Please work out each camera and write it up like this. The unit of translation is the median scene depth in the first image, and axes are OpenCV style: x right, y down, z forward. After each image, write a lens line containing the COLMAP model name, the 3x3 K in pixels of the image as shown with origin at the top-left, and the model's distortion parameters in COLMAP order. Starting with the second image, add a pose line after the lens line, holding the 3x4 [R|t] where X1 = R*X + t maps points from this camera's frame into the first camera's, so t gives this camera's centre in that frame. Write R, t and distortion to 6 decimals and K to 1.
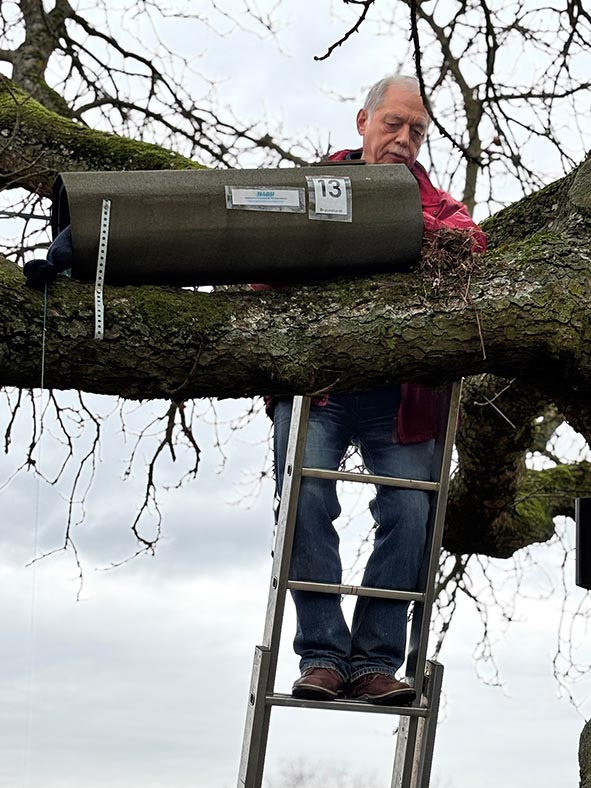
lens RADIAL K [[1715.8, 0, 295.5], [0, 1715.8, 394.0], [0, 0, 1]] dist [0.234414, -0.304597]
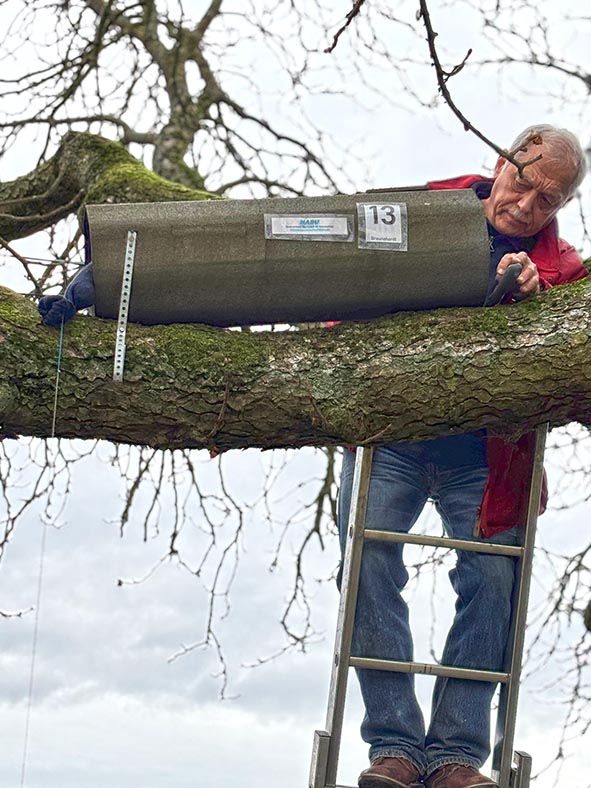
lens RADIAL K [[1715.8, 0, 295.5], [0, 1715.8, 394.0], [0, 0, 1]] dist [0.234414, -0.304597]
pose [[0.990749, -0.015851, -0.134776, 0.094927], [0.006799, 0.997706, -0.067360, 0.034561], [0.135534, 0.065821, 0.988584, 0.109173]]
